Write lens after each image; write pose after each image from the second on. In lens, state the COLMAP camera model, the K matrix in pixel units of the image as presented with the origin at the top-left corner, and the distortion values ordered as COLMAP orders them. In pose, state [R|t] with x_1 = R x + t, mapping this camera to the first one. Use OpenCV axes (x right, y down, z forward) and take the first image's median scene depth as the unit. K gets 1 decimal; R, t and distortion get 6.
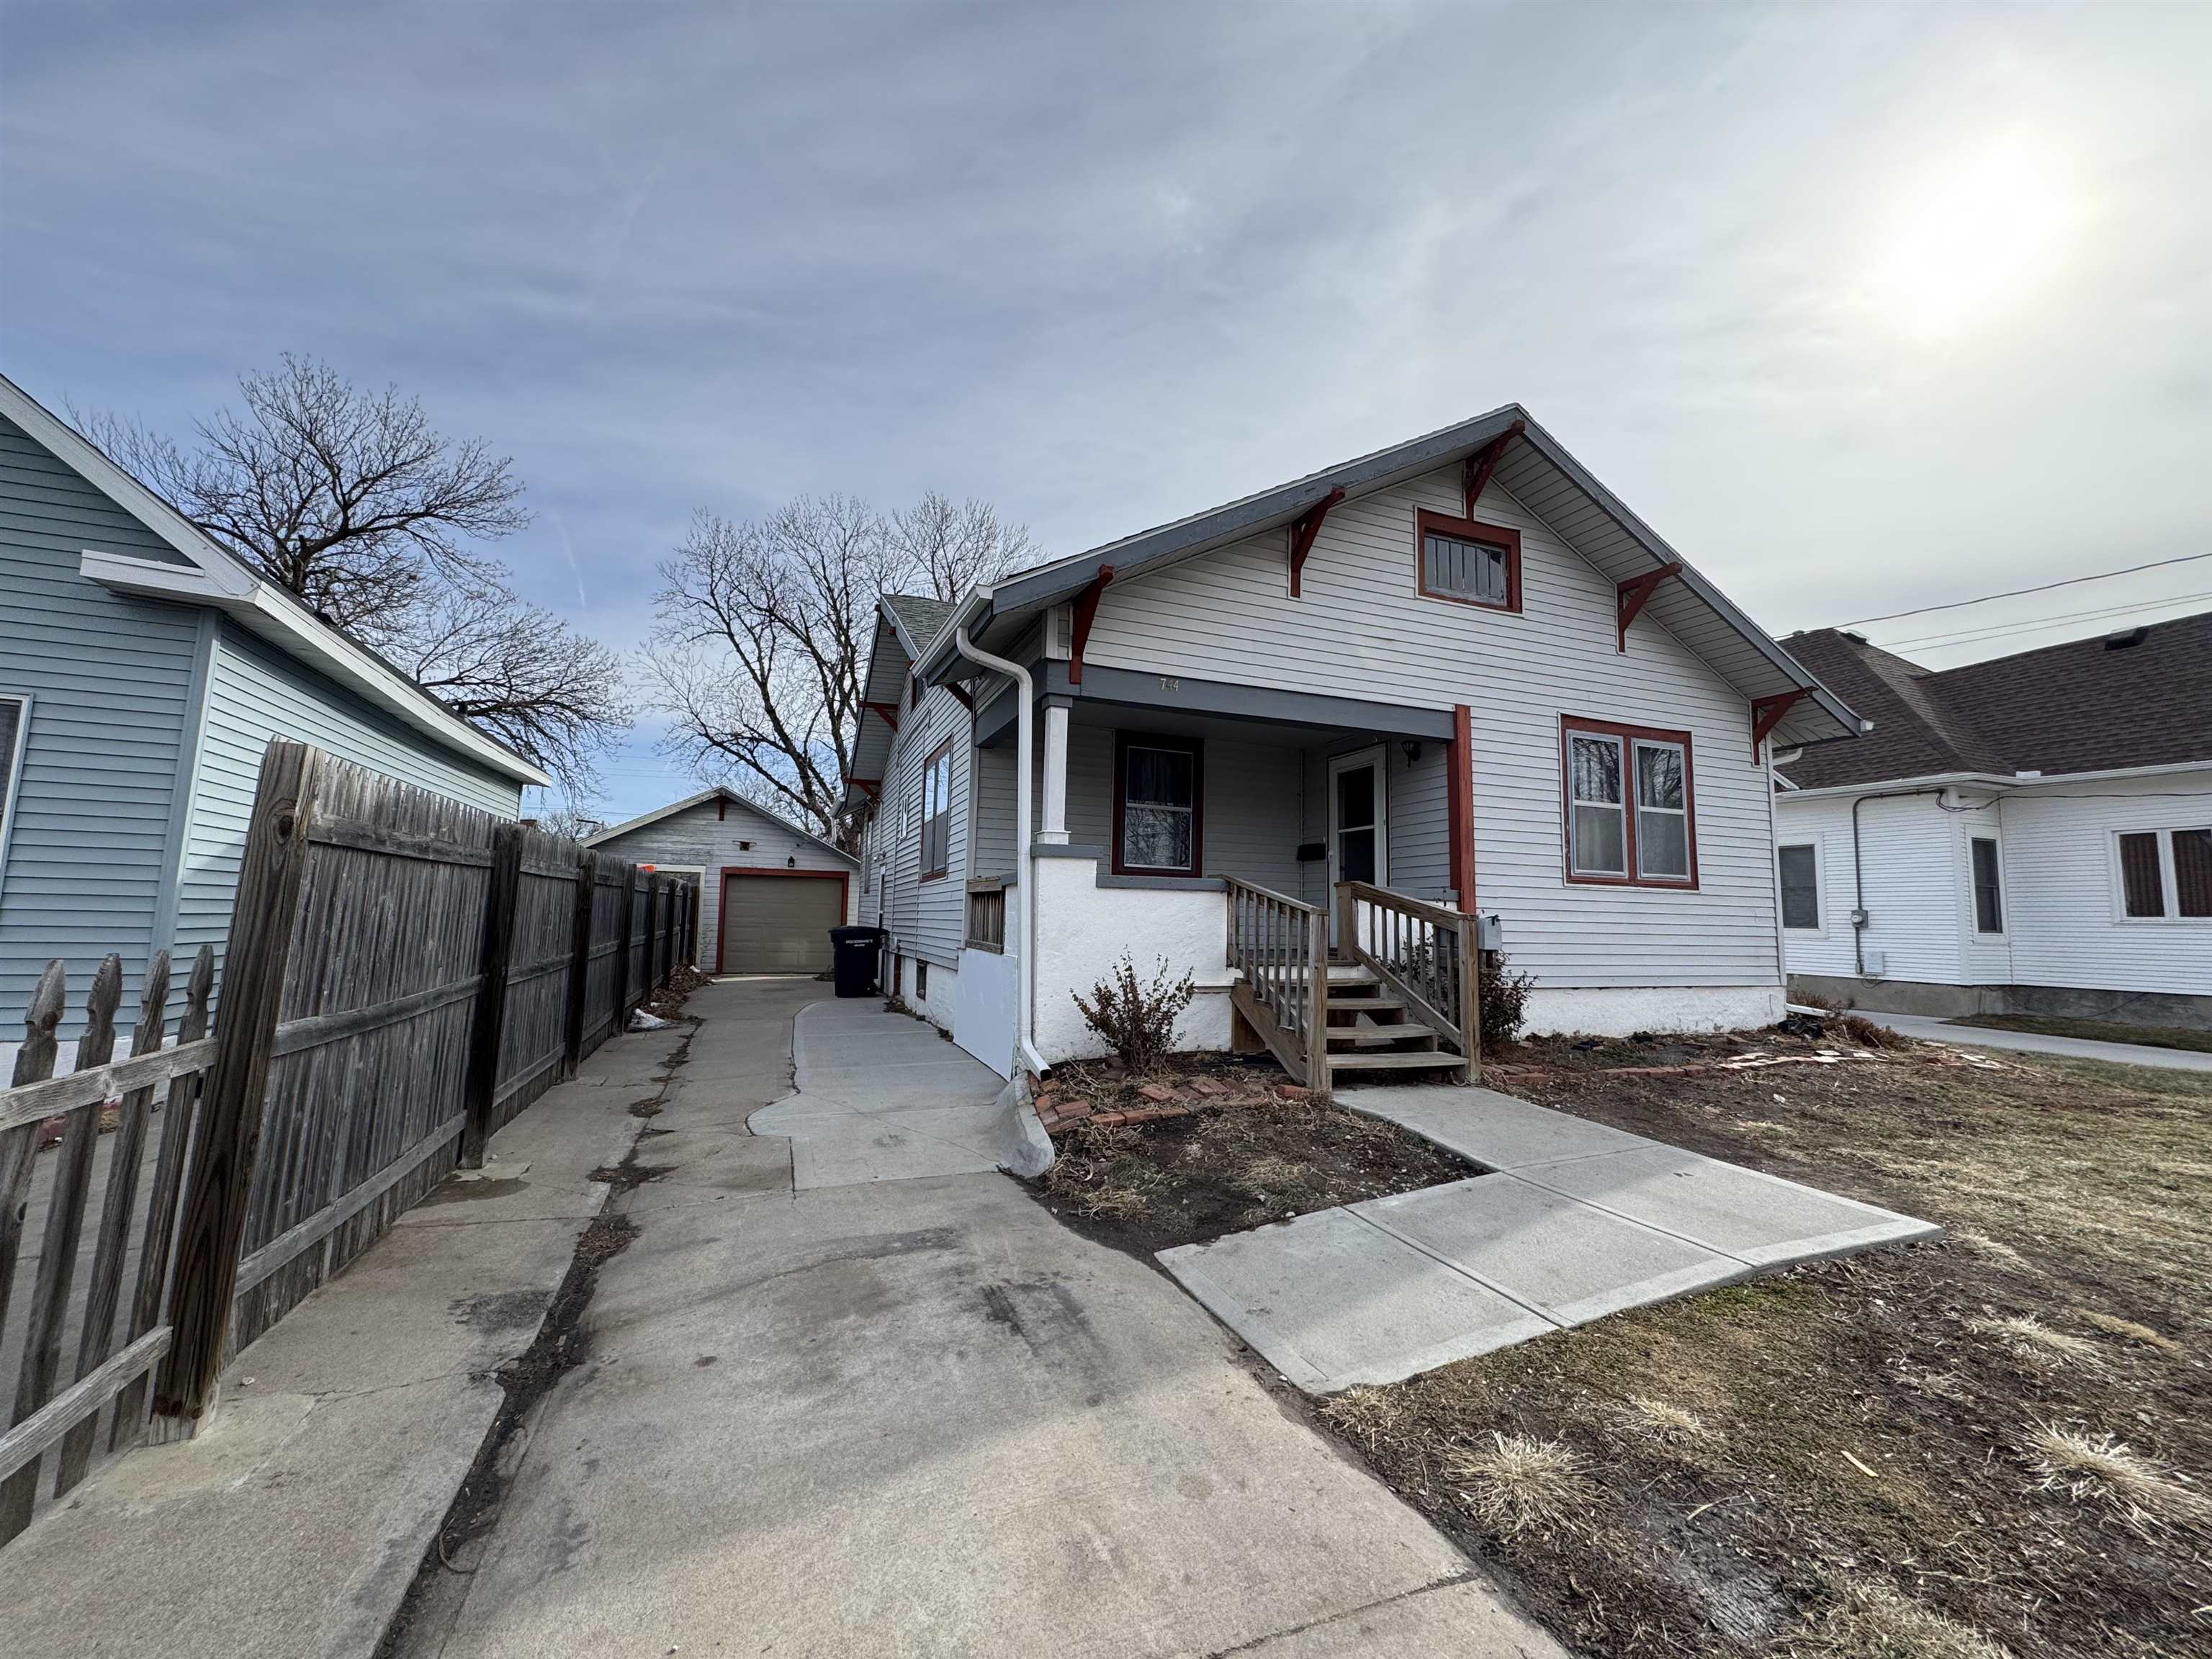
lens RADIAL K [[880.2, 0, 1094.5], [0, 880.2, 829.1], [0, 0, 1]] dist [-0.001571, 0.000913]
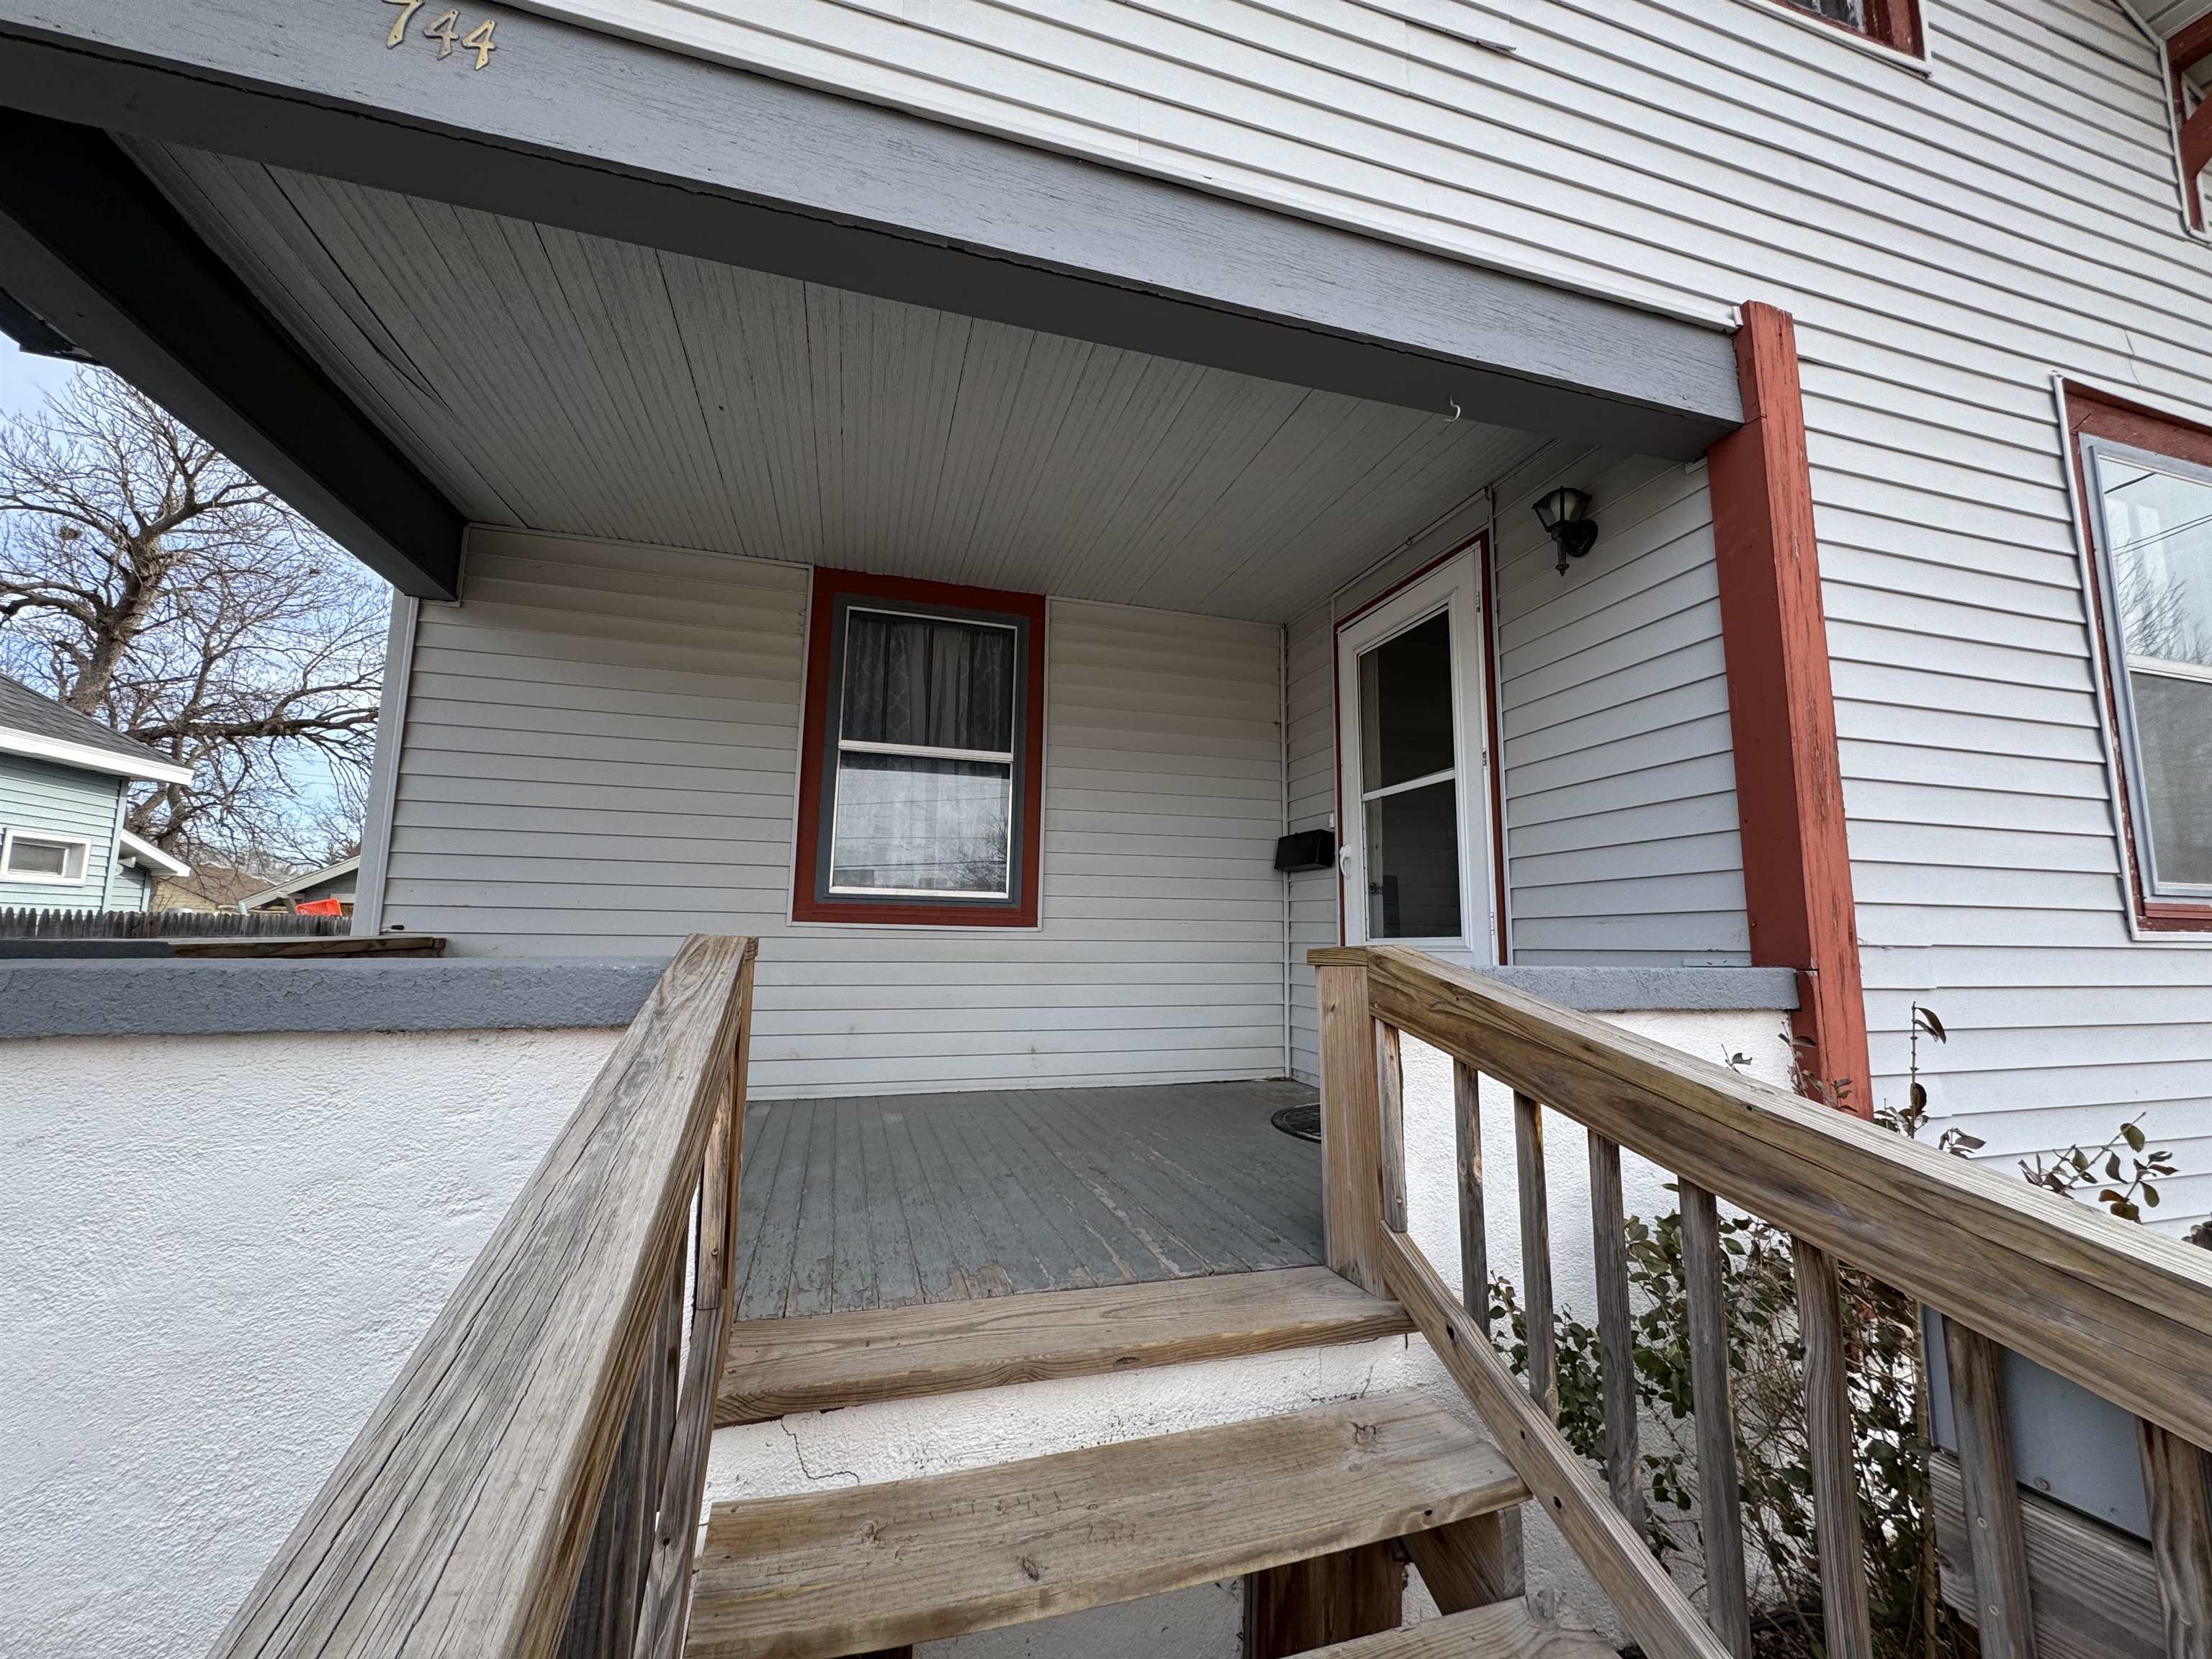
lens RADIAL K [[880.2, 0, 1102.7], [0, 880.2, 829.7], [0, 0, 1]] dist [-0.001571, 0.000913]
pose [[0.997586, -0.020815, -0.066250, 0.212247], [0.019263, 0.999527, -0.023983, 0.028051], [0.066717, 0.022649, 0.997515, 0.680117]]
